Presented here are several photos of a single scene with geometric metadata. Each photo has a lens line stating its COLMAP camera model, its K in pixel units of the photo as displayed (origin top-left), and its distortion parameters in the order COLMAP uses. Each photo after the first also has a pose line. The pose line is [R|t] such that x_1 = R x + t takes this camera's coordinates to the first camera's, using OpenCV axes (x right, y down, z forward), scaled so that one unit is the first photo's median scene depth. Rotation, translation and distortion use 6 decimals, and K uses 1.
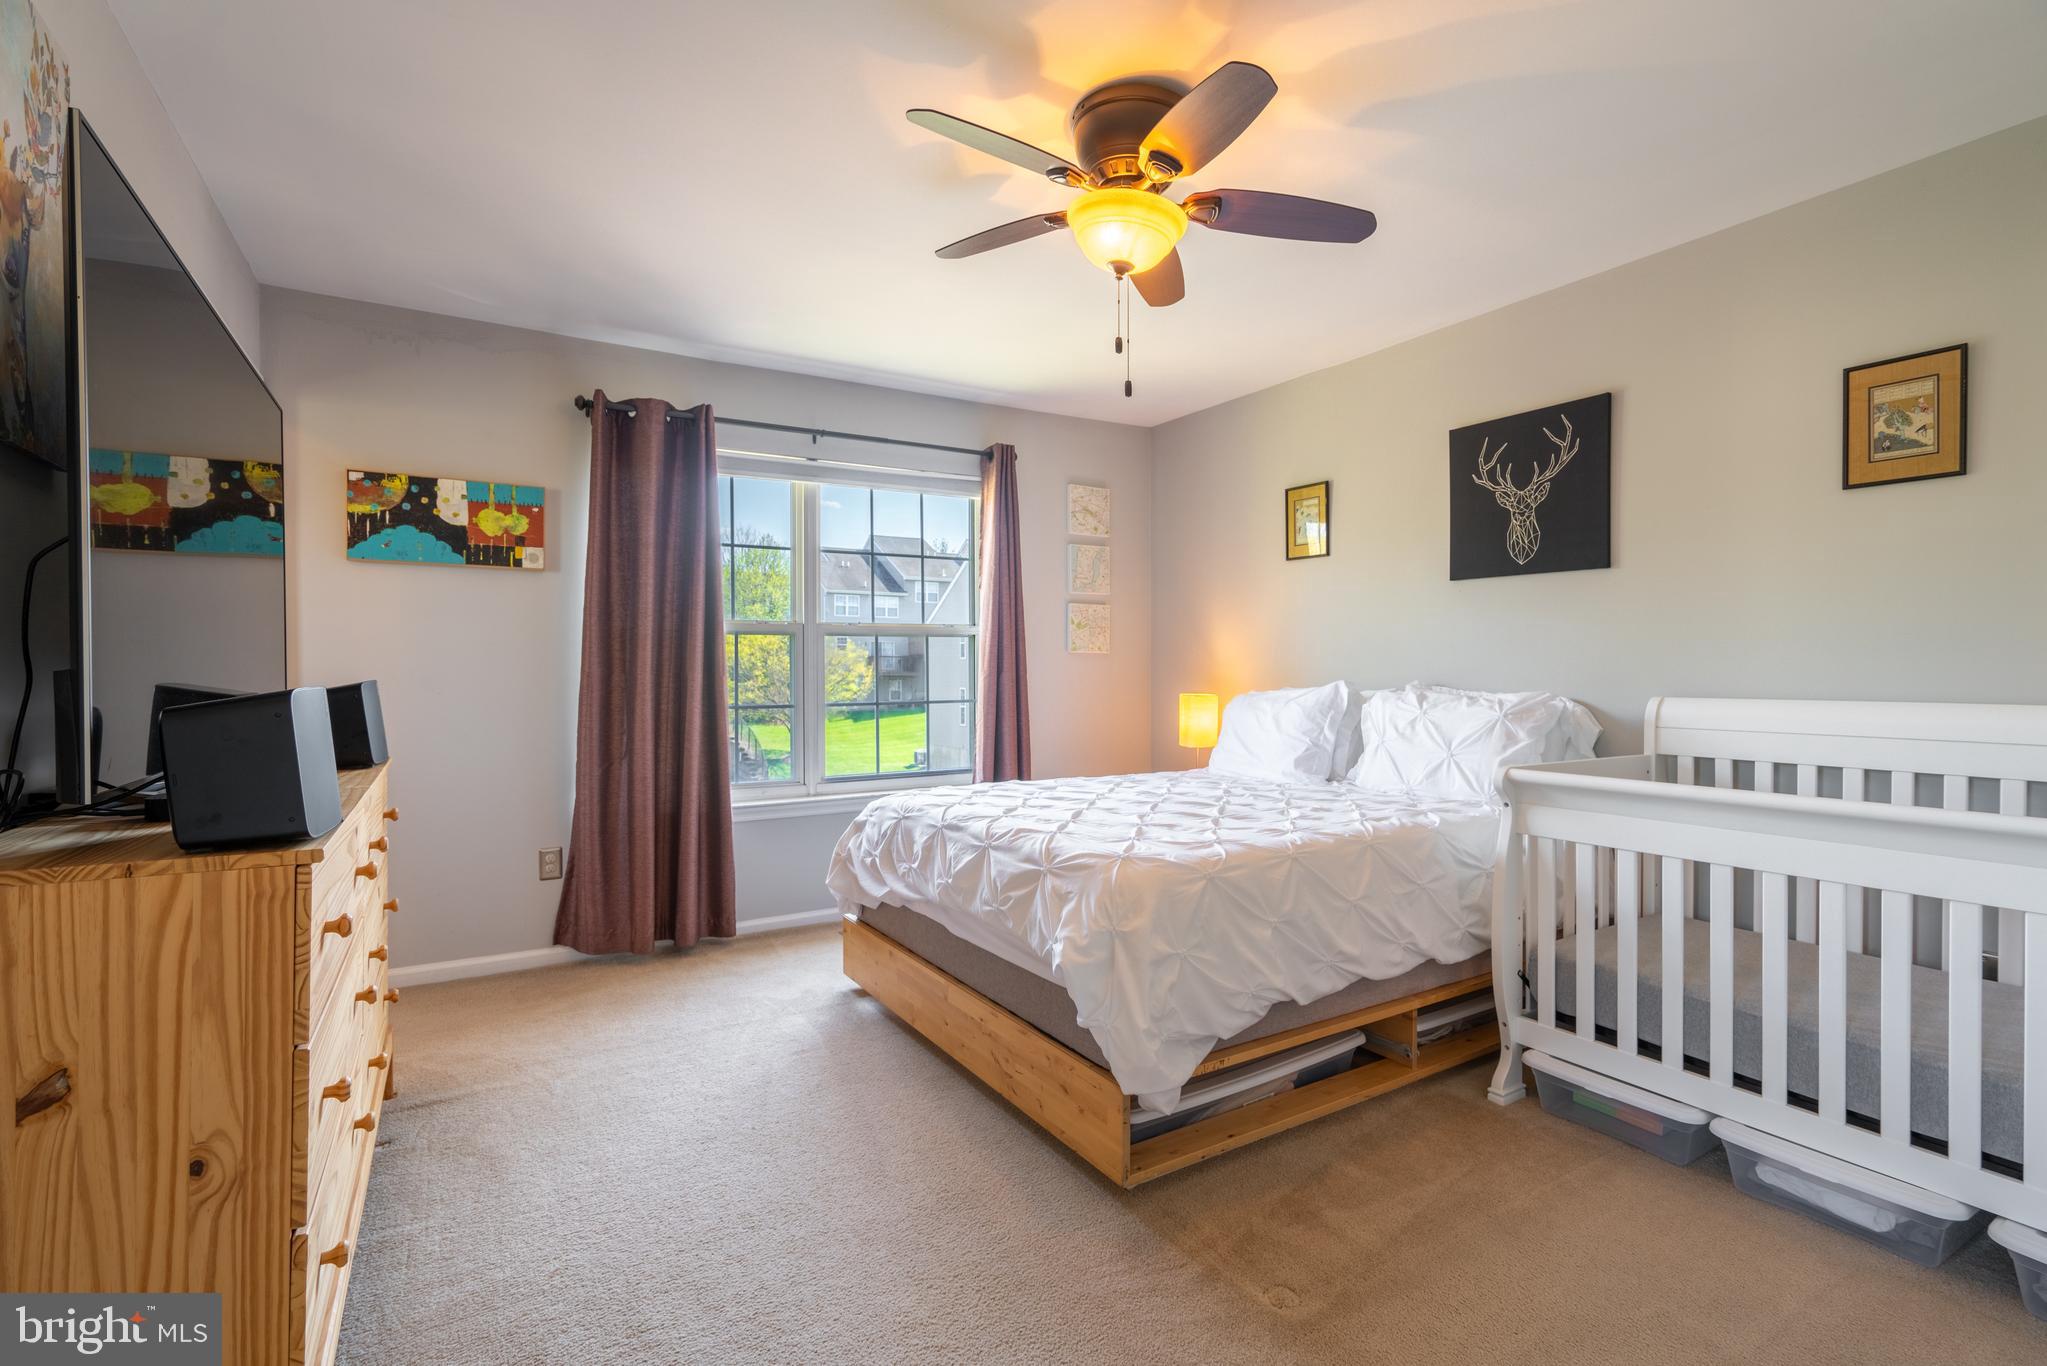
lens RADIAL K [[914.5, 0, 1011.6], [0, 914.5, 679.3], [0, 0, 1]] dist [-0.006201, 0.003812]
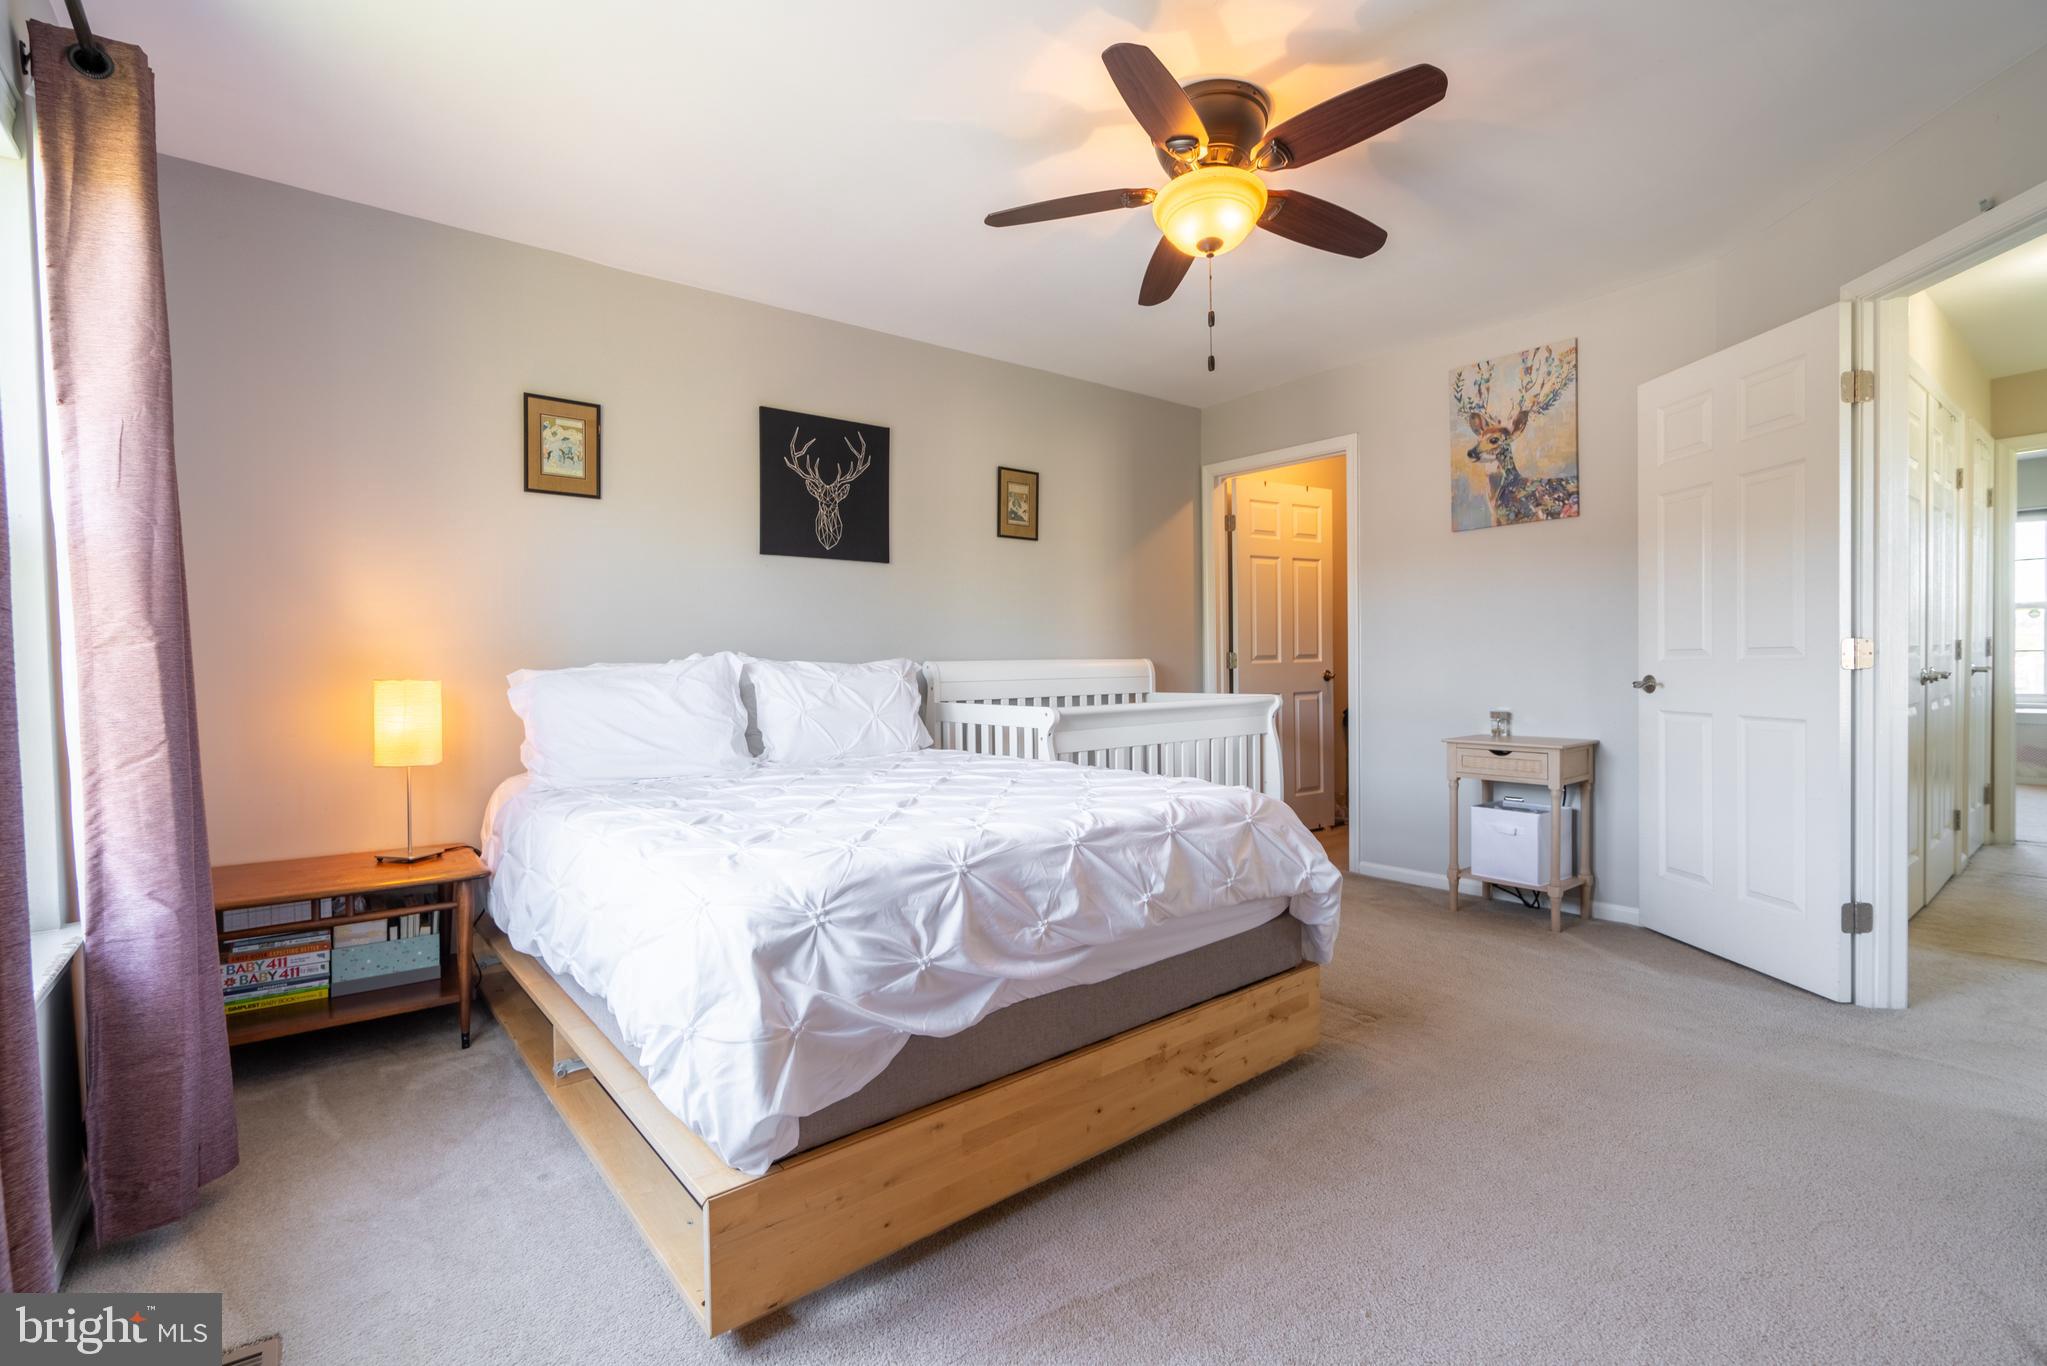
lens RADIAL K [[914.5, 0, 1011.6], [0, 914.5, 679.3], [0, 0, 1]] dist [-0.006201, 0.003812]
pose [[-0.132776, -0.019060, 0.990963, -0.626804], [0.024933, 0.999434, 0.022564, 0.017463], [-0.990832, 0.027704, -0.132226, 0.947169]]
